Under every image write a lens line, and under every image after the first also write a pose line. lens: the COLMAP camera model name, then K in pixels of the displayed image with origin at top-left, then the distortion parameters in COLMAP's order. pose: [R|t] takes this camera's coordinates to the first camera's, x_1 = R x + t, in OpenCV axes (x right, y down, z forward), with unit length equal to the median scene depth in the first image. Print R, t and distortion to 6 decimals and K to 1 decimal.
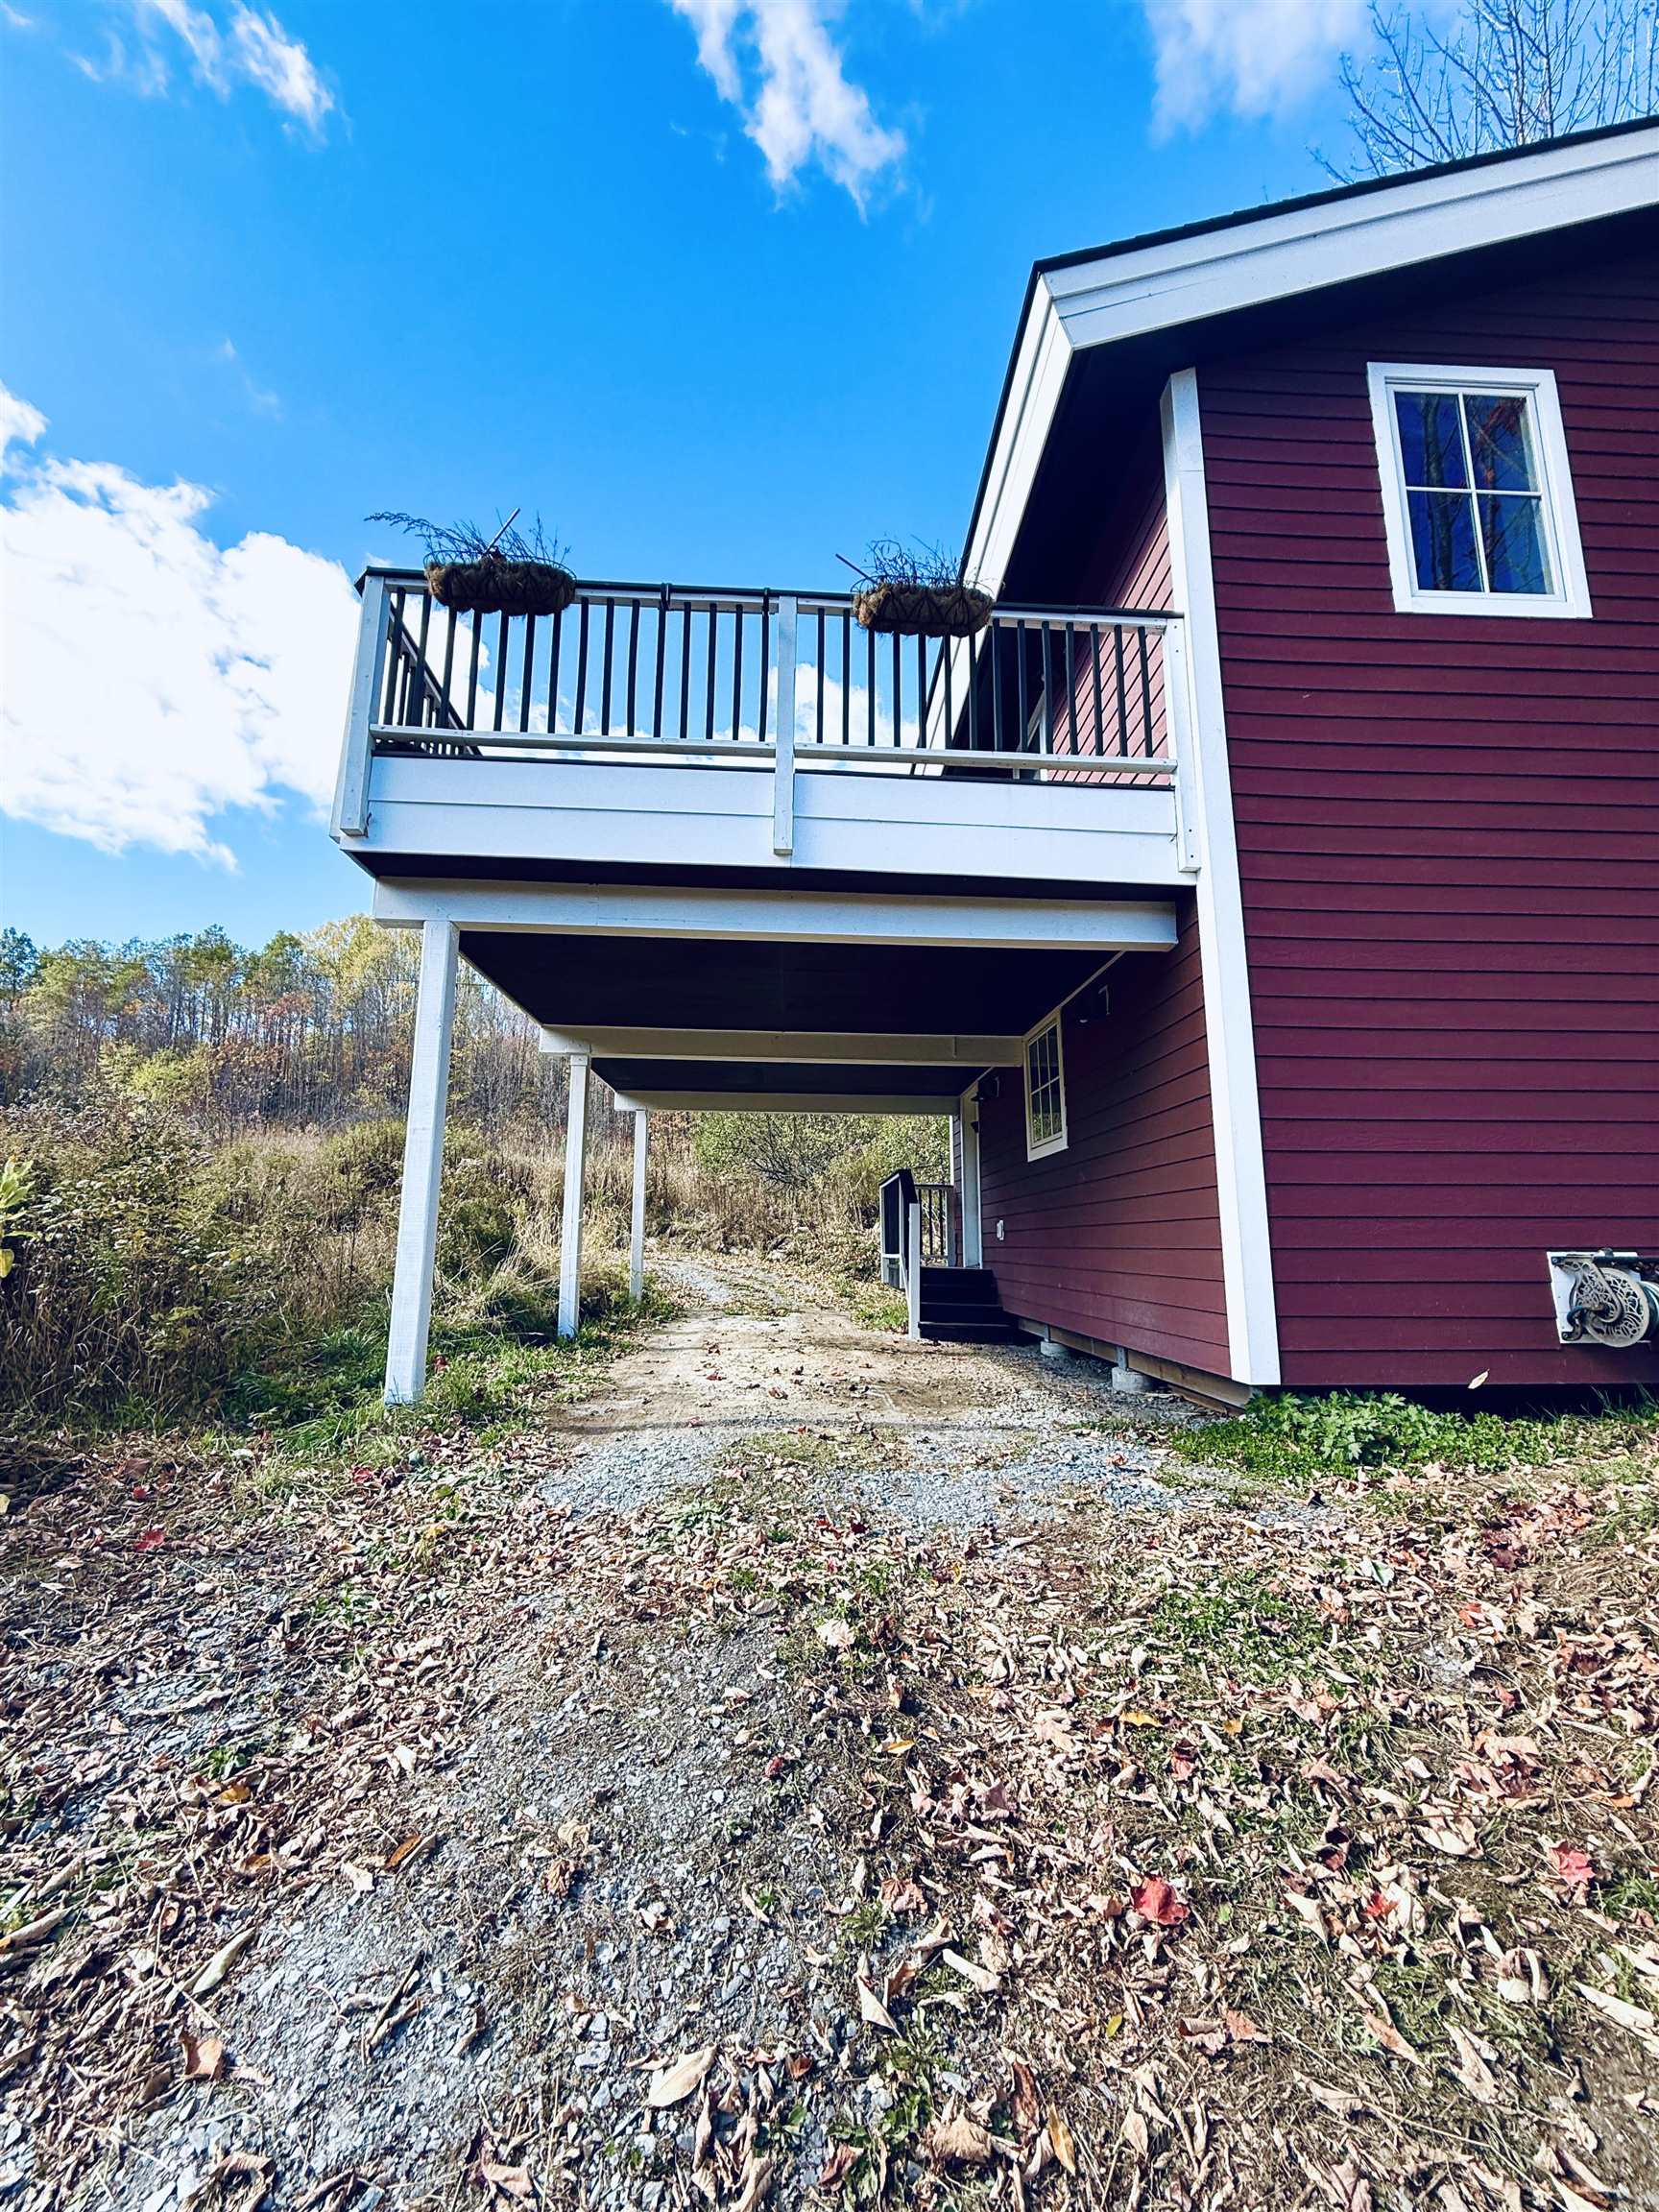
lens RADIAL K [[877.3, 0, 828.1], [0, 877.3, 1101.9], [0, 0, 1]] dist [-0.000203, -0.000134]
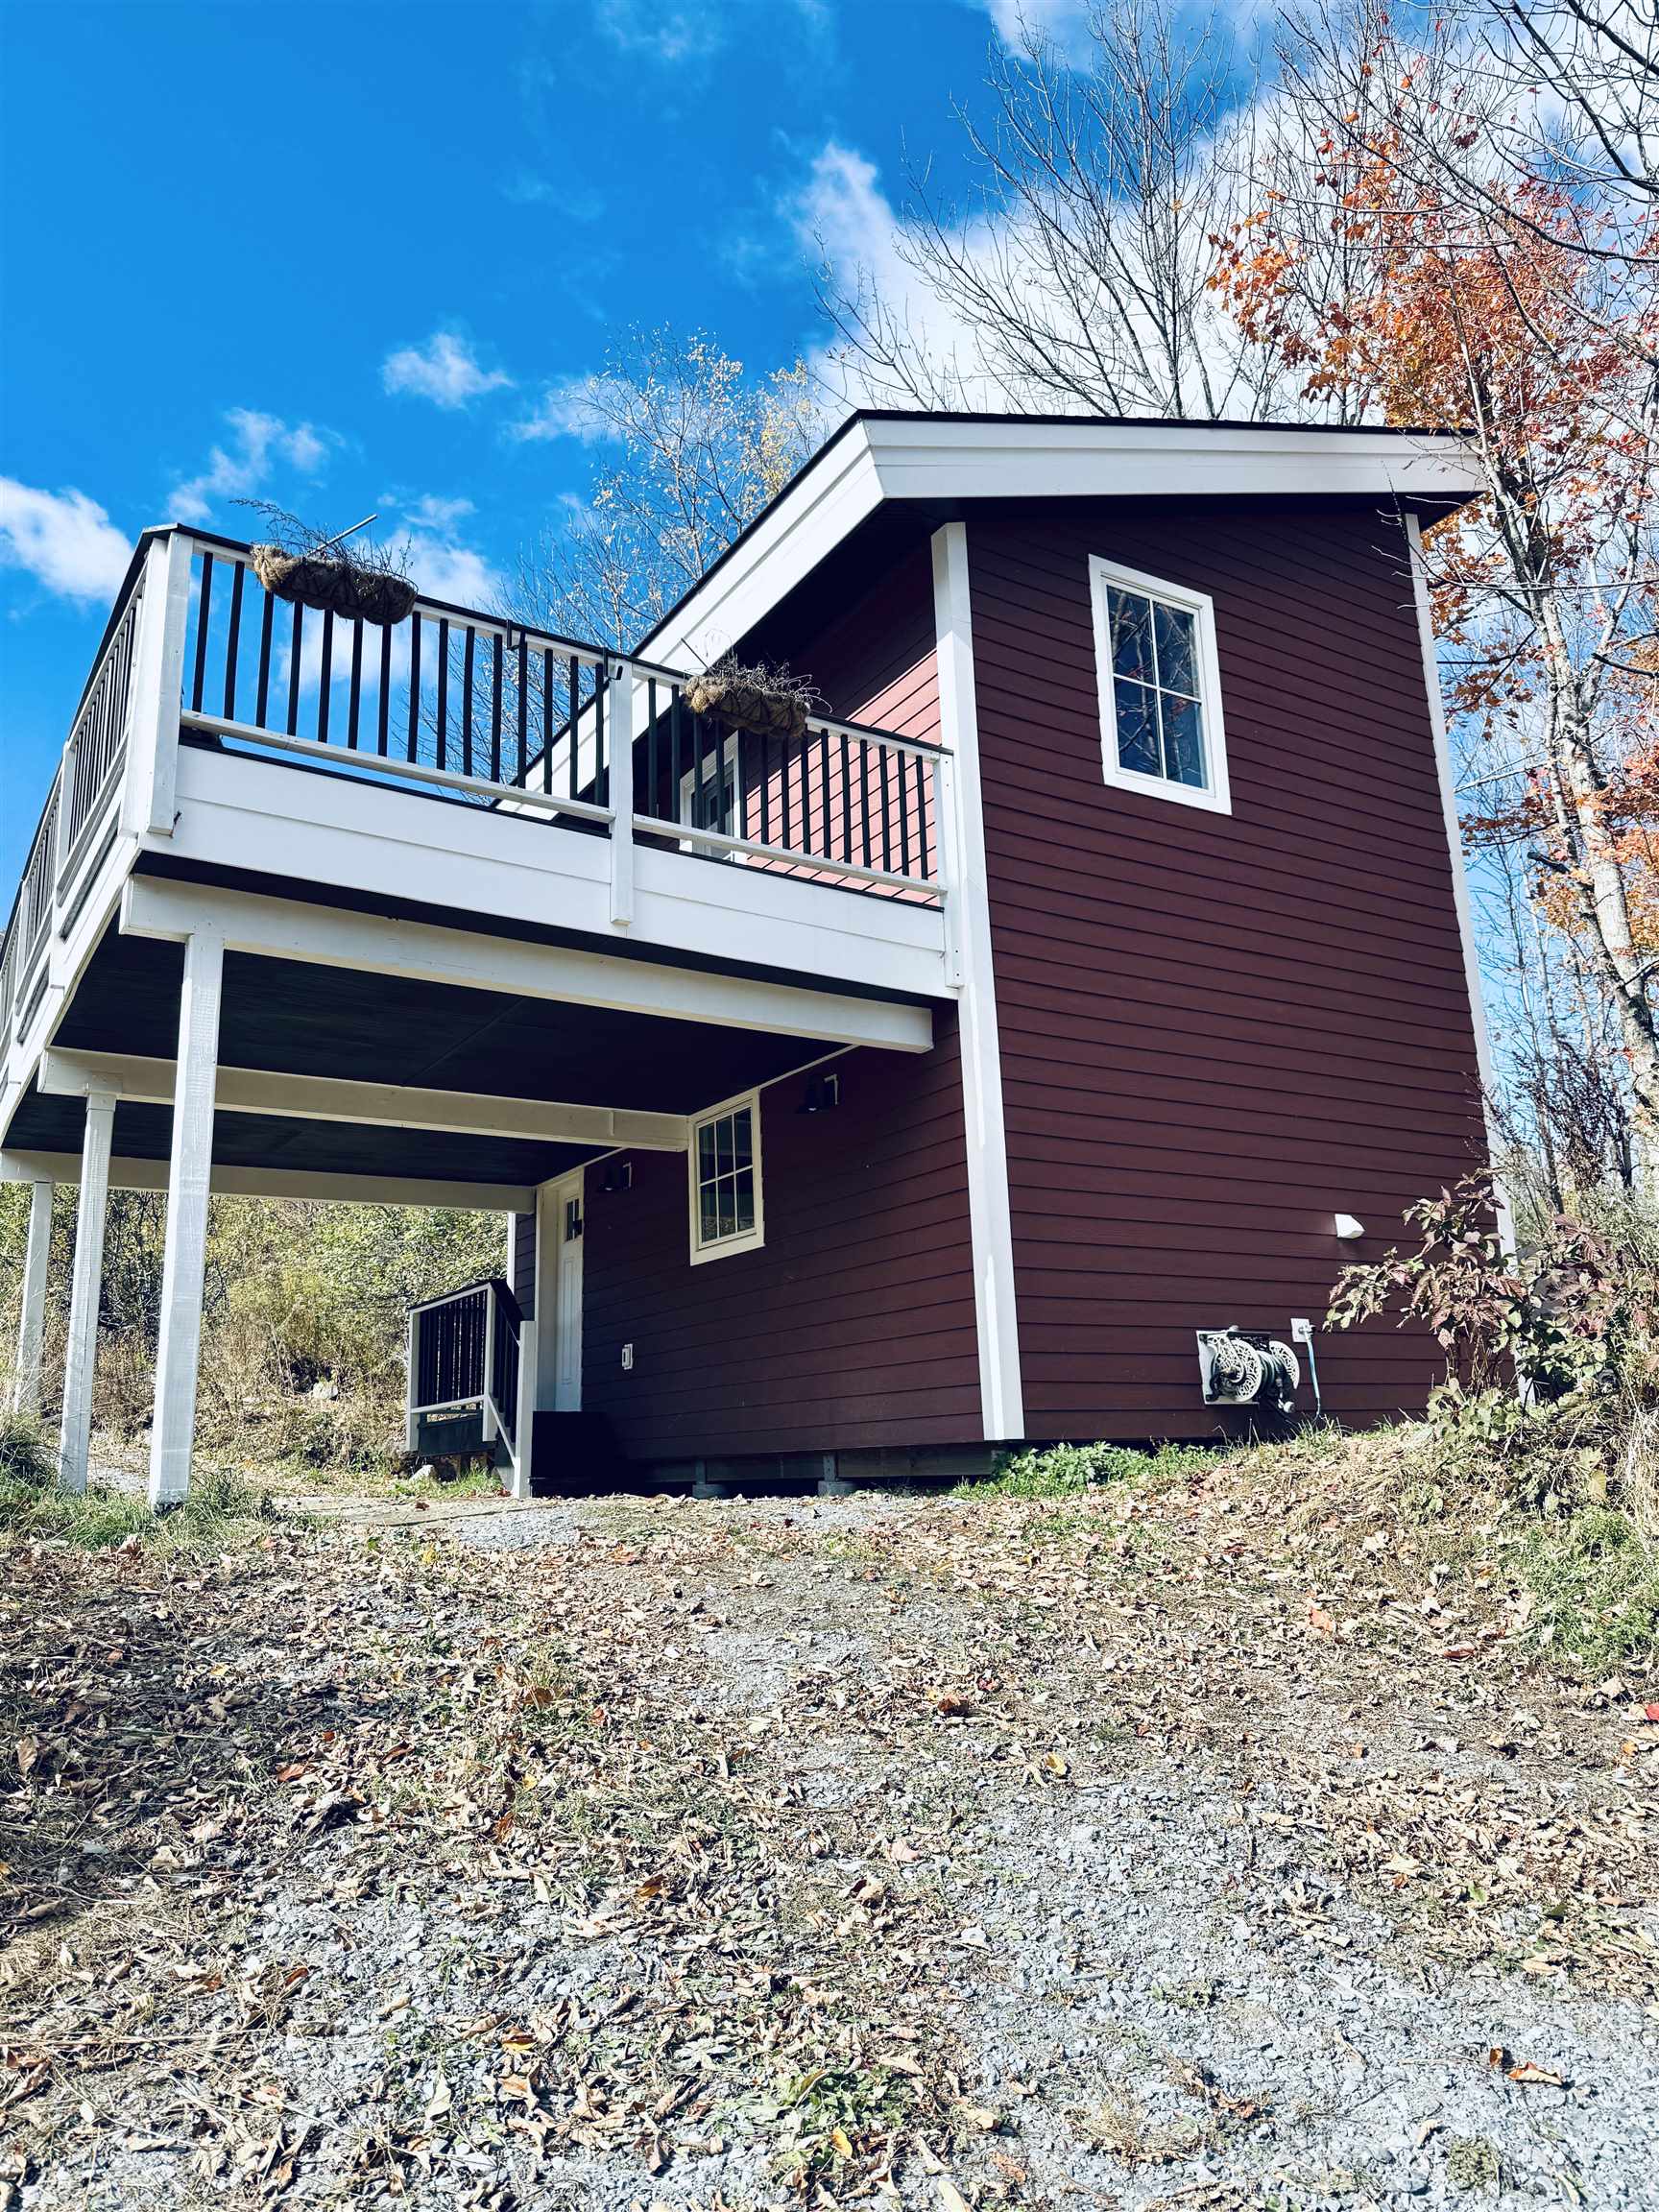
lens RADIAL K [[1555.9, 0, 826.2], [0, 1555.9, 1102.1], [0, 0, 1]] dist [0.098059, 0.001177]
pose [[0.869535, 0.079886, 0.487367, -0.654251], [-0.044449, 0.995485, -0.083870, 0.052604], [-0.491867, 0.051265, 0.869160, -0.603544]]
